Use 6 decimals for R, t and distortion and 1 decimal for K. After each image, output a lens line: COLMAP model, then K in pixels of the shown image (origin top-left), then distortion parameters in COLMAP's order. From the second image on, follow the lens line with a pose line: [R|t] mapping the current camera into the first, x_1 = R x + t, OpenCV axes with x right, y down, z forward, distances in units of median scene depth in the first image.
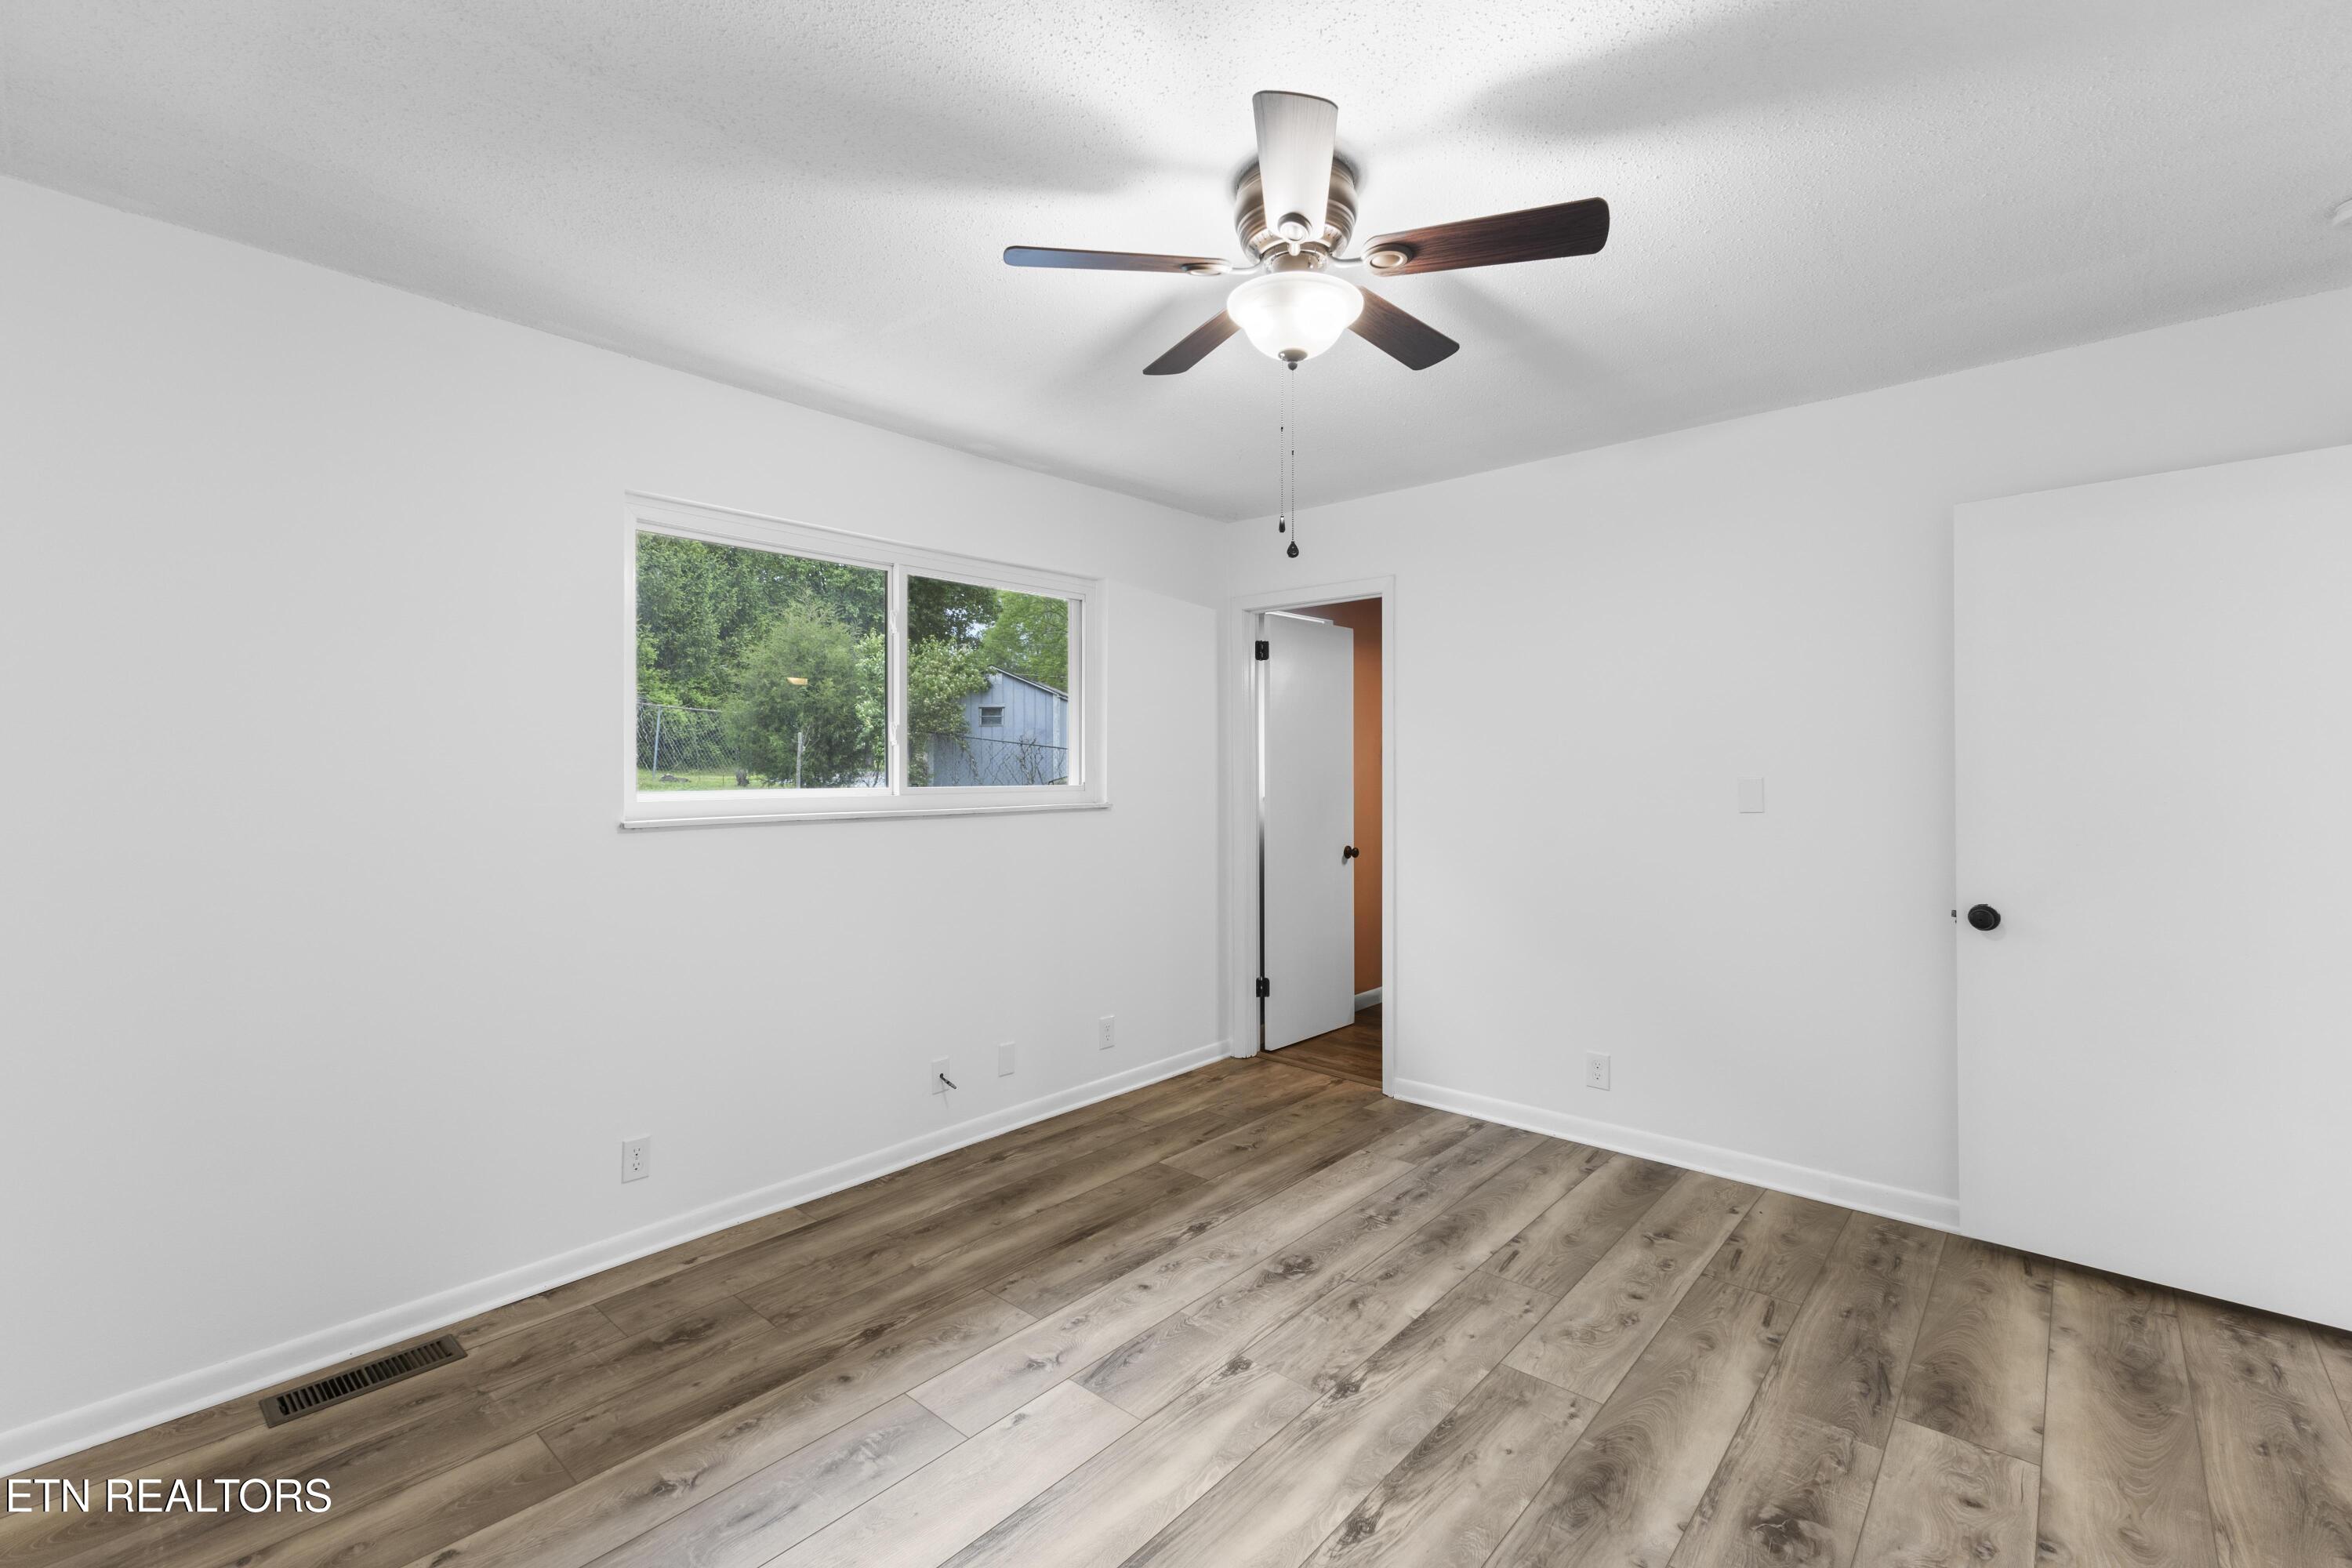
lens RADIAL K [[1019.5, 0, 1176.8], [0, 1019.5, 771.7], [0, 0, 1]] dist [0.008860, -0.000242]
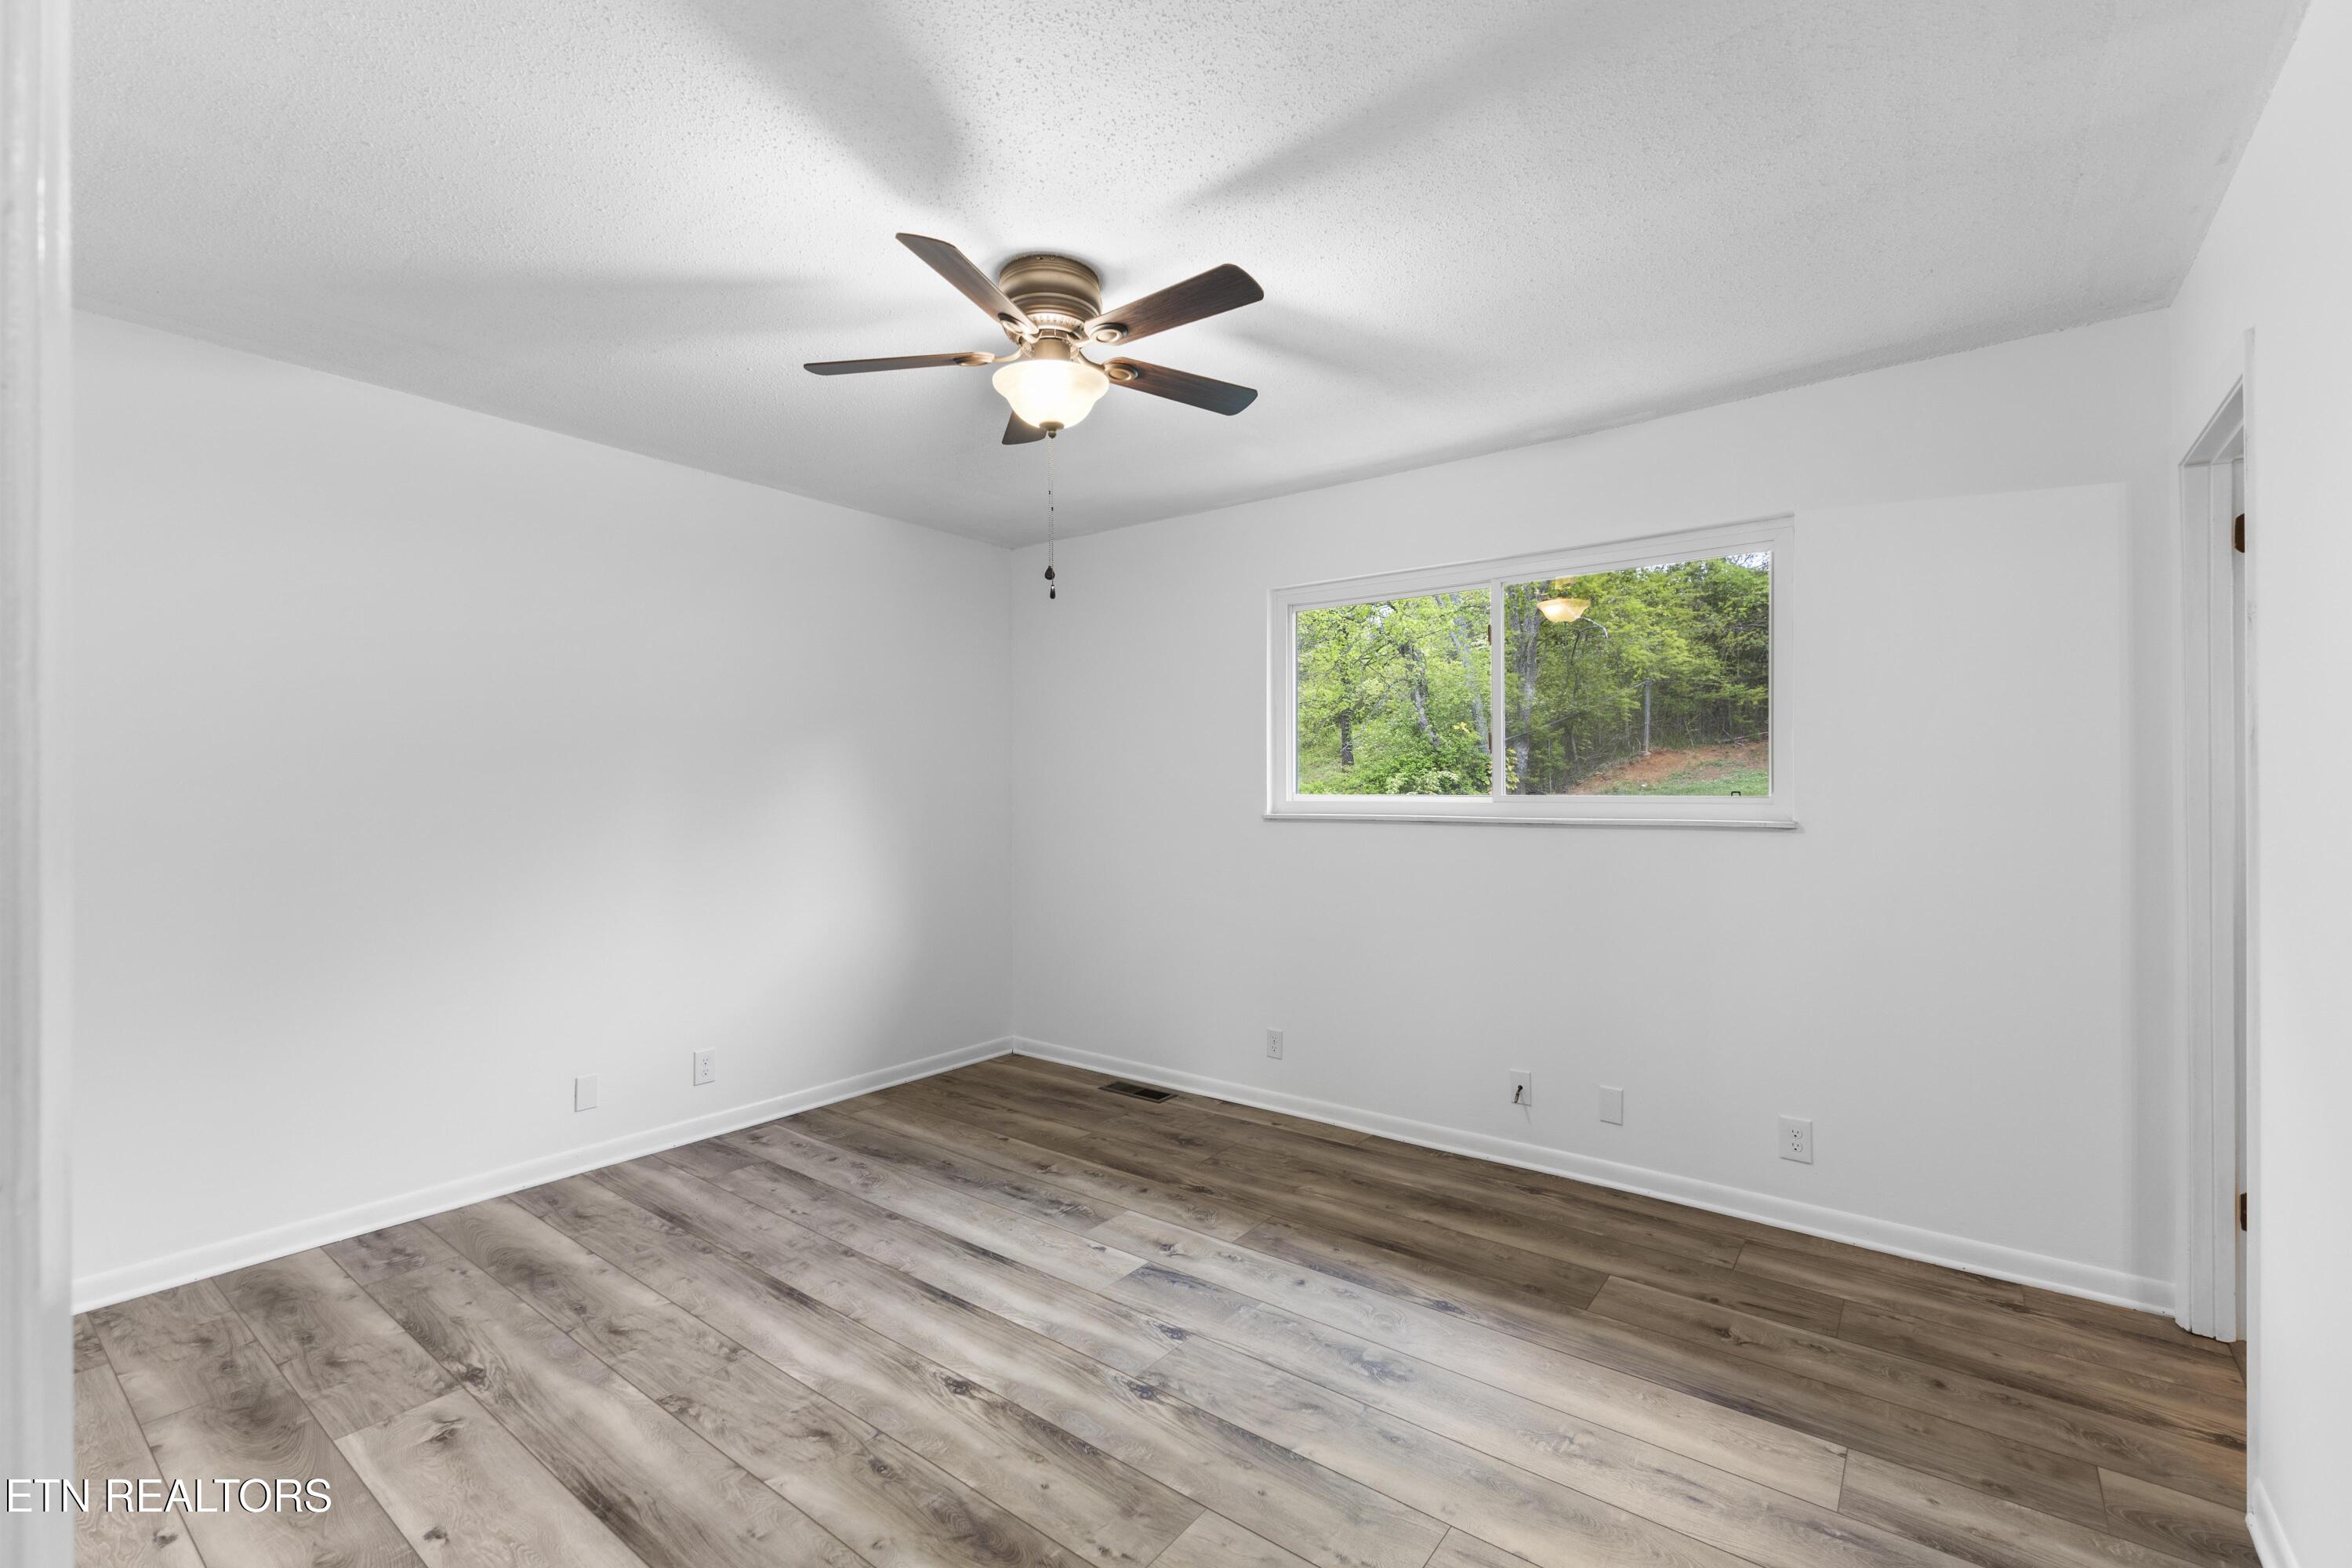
lens RADIAL K [[1019.5, 0, 1168.9], [0, 1019.5, 786.5], [0, 0, 1]] dist [0.008860, -0.000242]
pose [[0.067836, 0.007994, -0.997664, 0.915128], [0.003786, 0.999959, 0.008269, -0.003744], [0.997689, -0.004338, 0.067803, 0.746514]]
